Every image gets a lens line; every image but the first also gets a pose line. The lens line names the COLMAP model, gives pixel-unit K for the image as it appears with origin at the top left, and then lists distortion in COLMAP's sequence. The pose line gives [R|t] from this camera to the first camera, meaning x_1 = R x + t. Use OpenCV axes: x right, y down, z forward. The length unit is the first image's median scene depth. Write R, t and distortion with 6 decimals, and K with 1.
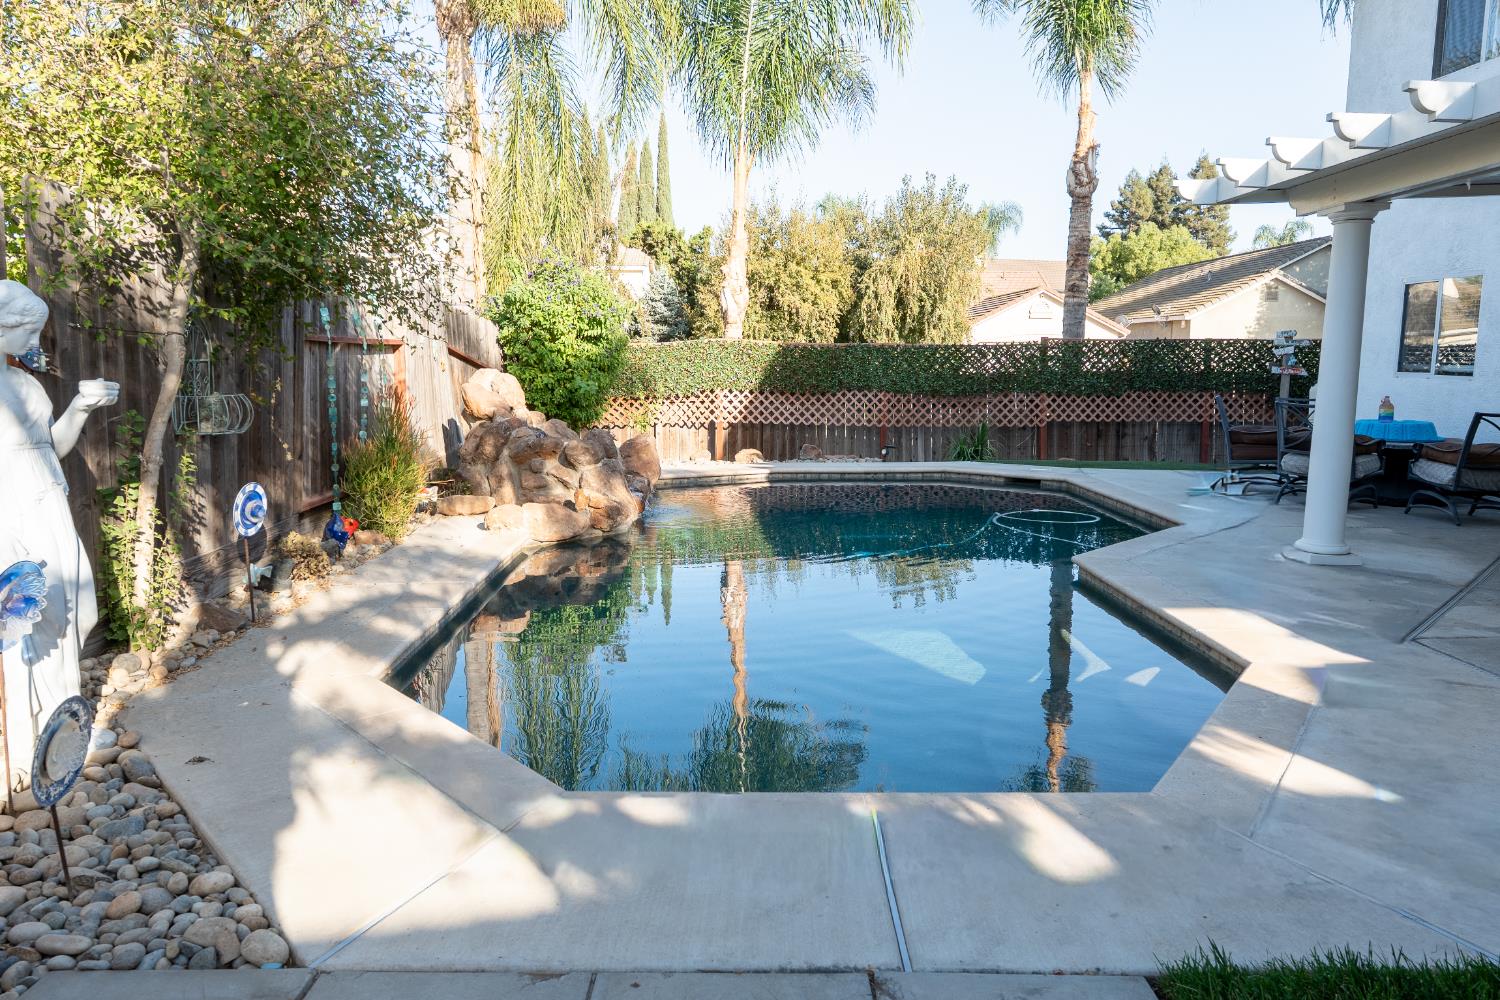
lens RADIAL K [[1033.6, 0, 751.2], [0, 1033.6, 498.9], [0, 0, 1]] dist [0.000045, -0.004176]
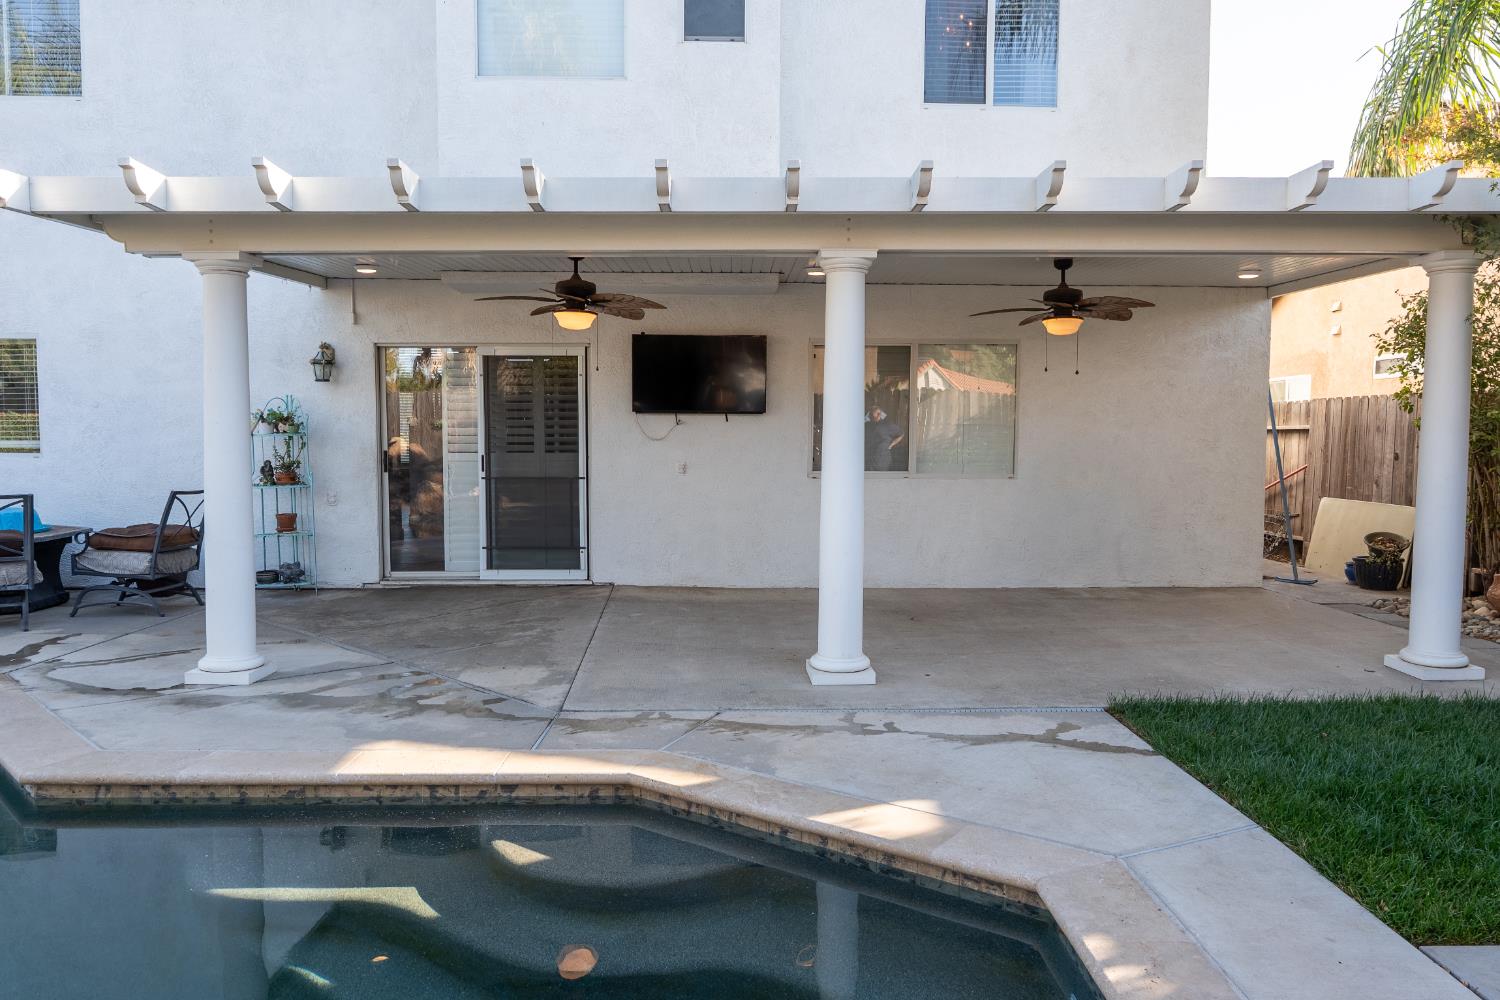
lens RADIAL K [[1033.6, 0, 751.7], [0, 1033.6, 503.8], [0, 0, 1]] dist [0.000045, -0.004176]
pose [[-0.026582, -0.069178, 0.997250, -0.231851], [0.130313, 0.988850, 0.072069, -0.070395], [-0.991116, 0.131871, -0.017271, 0.491550]]
